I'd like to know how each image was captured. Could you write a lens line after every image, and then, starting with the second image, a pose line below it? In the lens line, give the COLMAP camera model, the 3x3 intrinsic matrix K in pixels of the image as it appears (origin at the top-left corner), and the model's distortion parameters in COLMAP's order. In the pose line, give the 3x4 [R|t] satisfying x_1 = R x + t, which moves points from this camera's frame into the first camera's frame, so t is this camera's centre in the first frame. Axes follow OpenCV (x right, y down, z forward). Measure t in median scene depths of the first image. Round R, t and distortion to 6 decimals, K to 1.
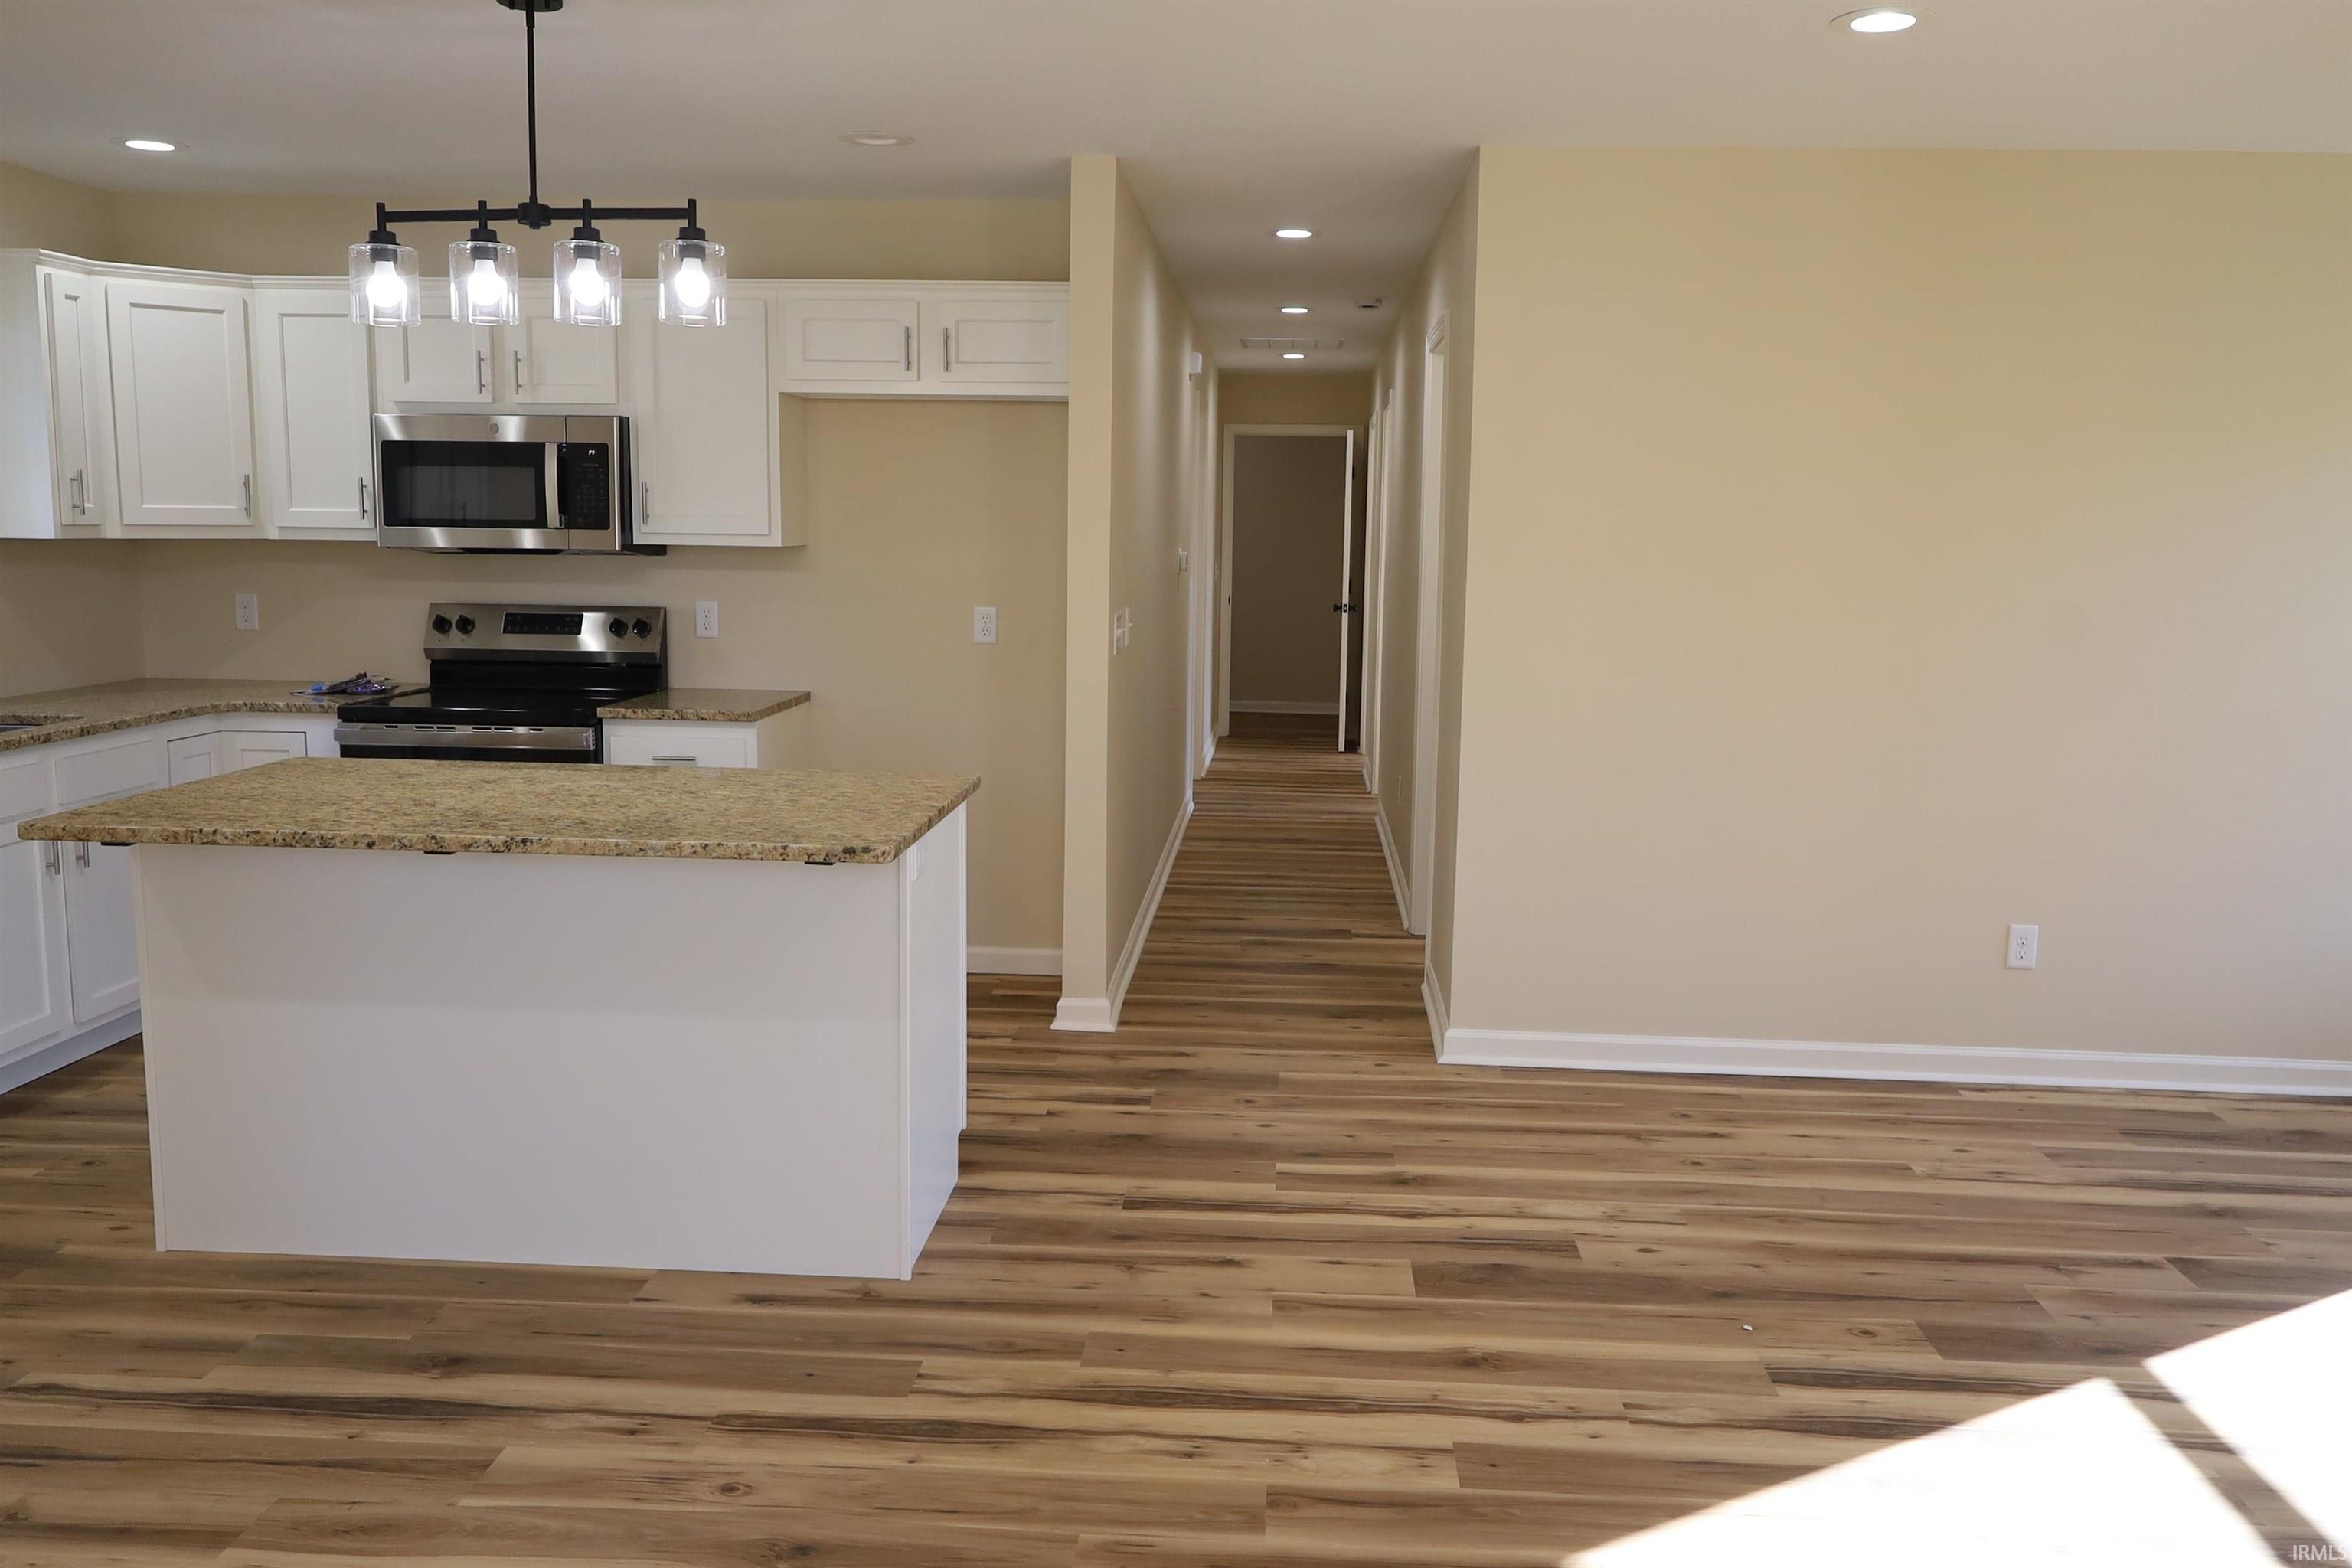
lens RADIAL K [[1842.7, 0, 1165.0], [0, 1842.7, 777.6], [0, 0, 1]] dist [0.002738, 0.005916]
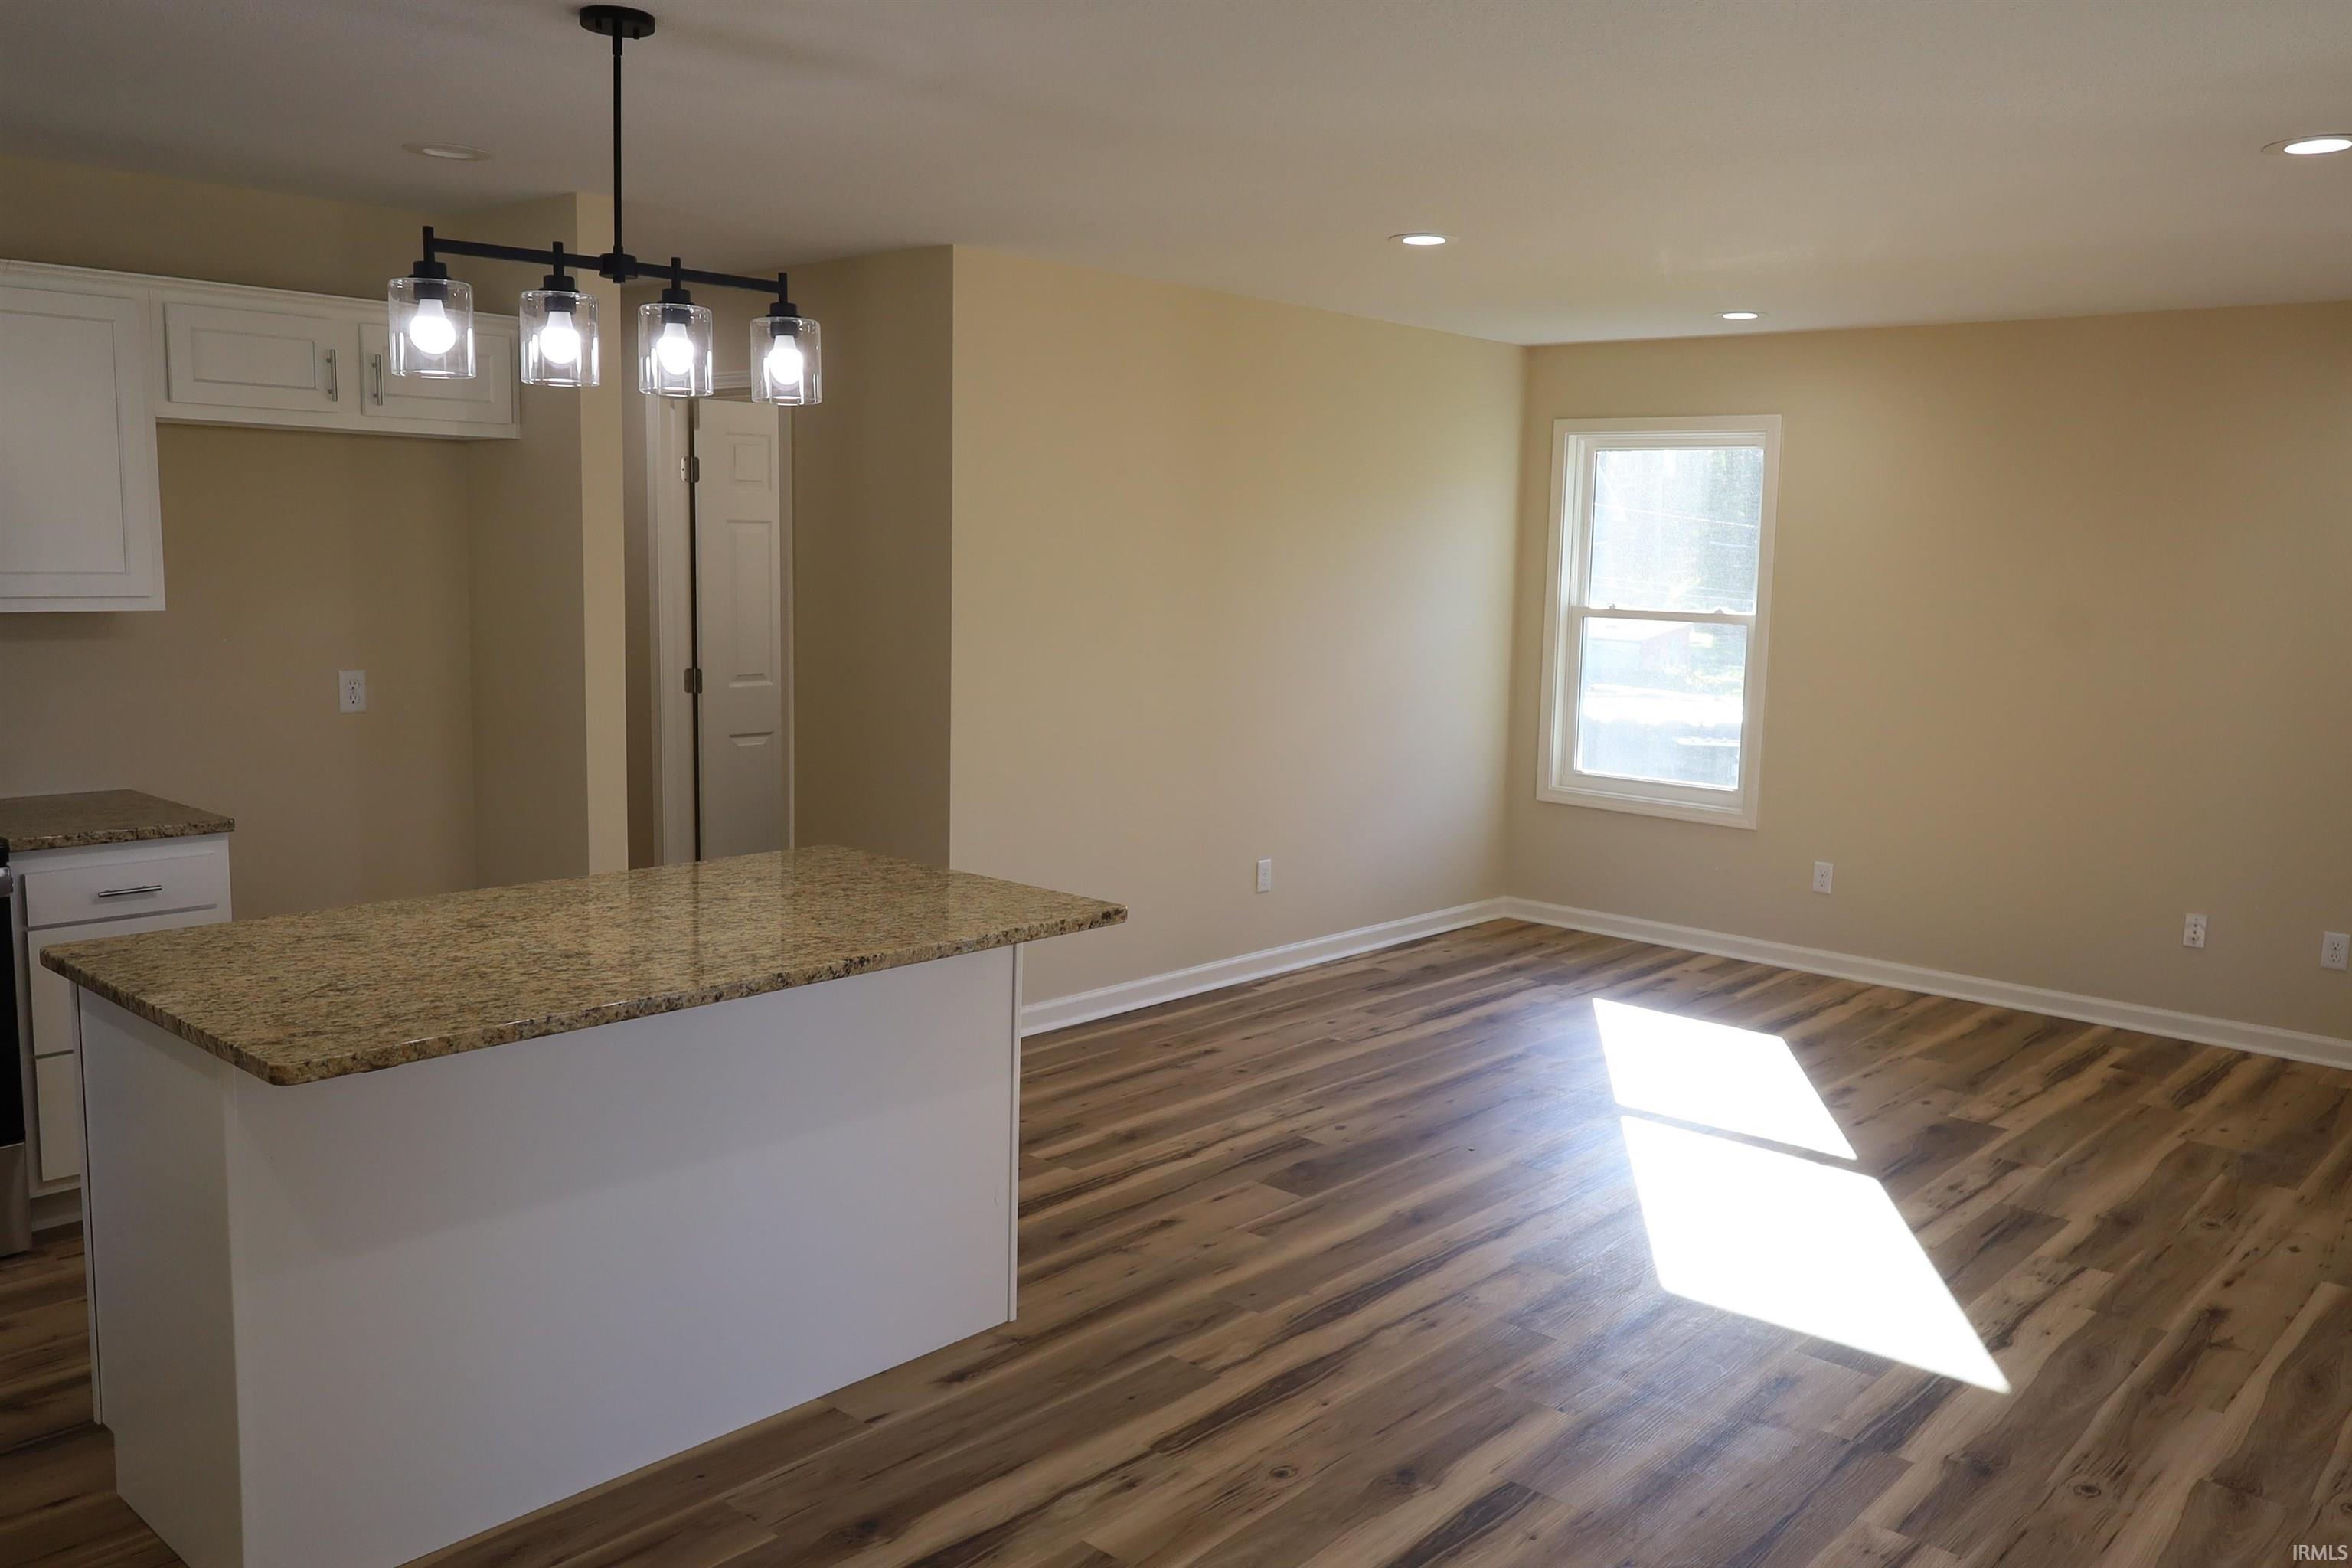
lens RADIAL K [[1848.0, 0, 1187.2], [0, 1848.0, 777.6], [0, 0, 1]] dist [-0.000115, -0.004508]
pose [[0.617224, -0.101184, 0.780254, -0.637396], [0.095372, 0.994005, 0.053459, -0.061139], [-0.780986, 0.041418, 0.623174, 0.180972]]
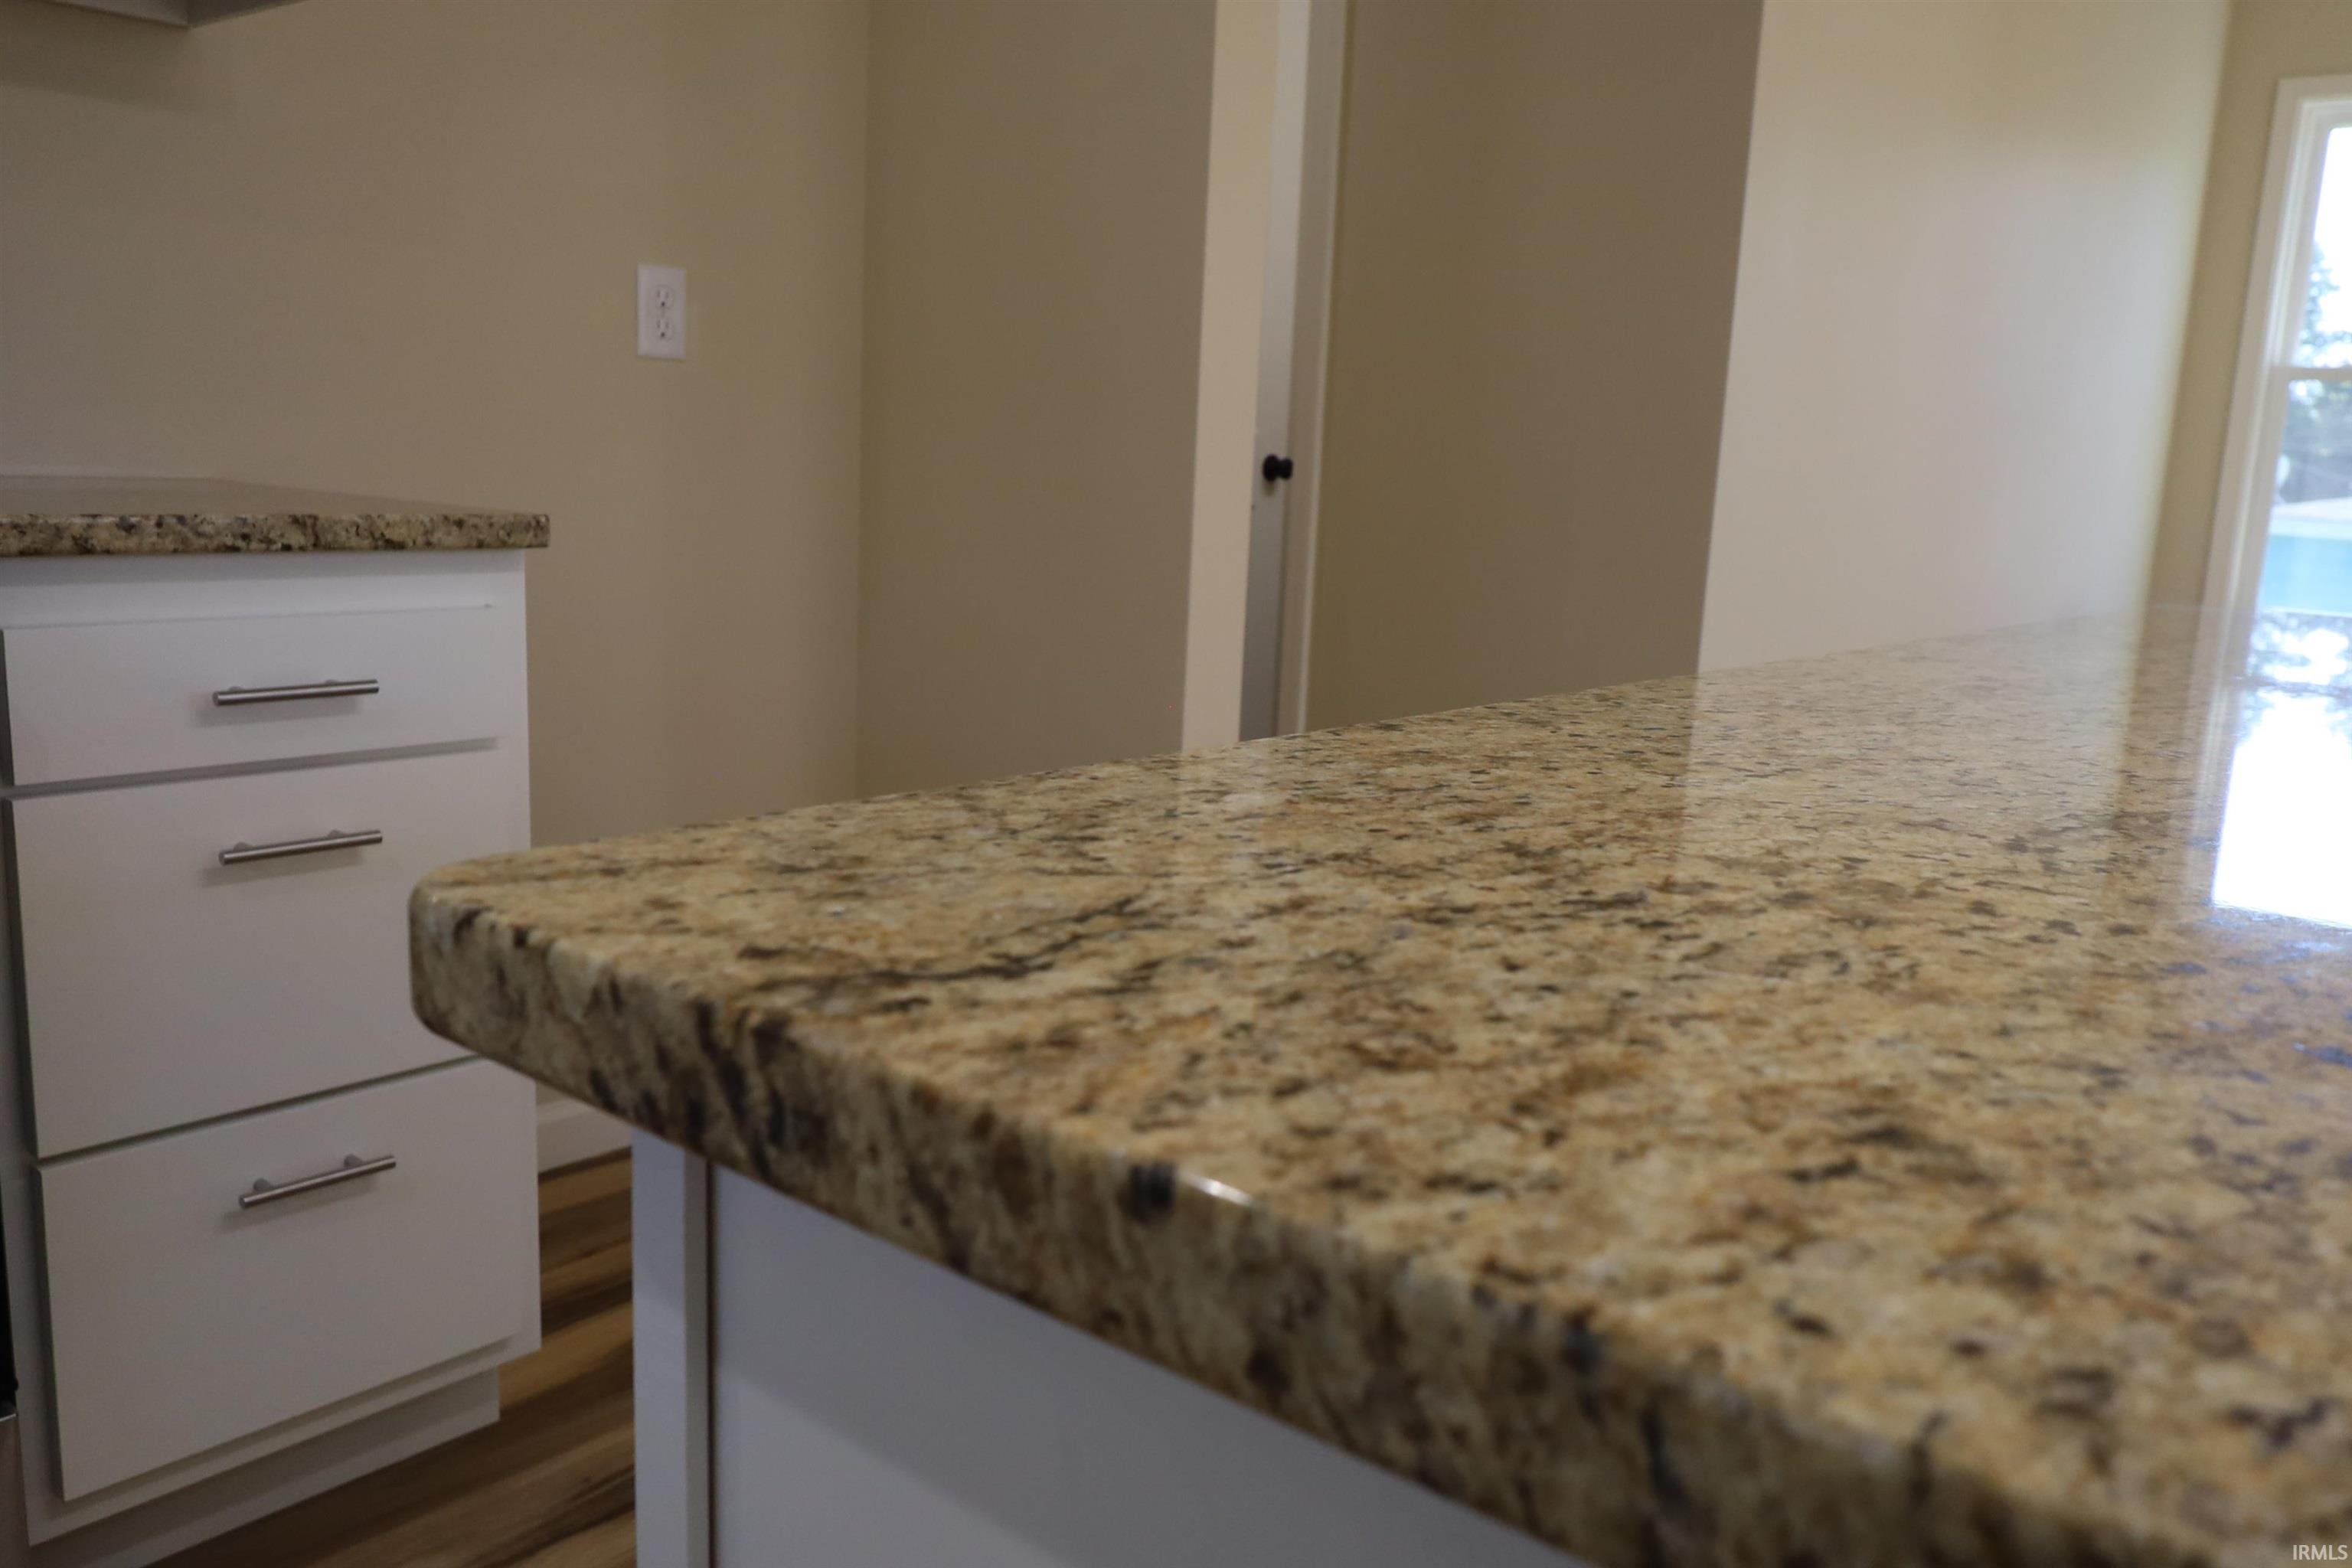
lens RADIAL K [[1836.0, 0, 1186.8], [0, 1836.0, 779.6], [0, 0, 1]] dist [-0.003525, 0.005358]
pose [[0.580055, -0.135794, 0.803179, -0.443134], [0.076765, 0.990731, 0.112065, -0.019267], [-0.810952, -0.003348, 0.585103, 0.785825]]
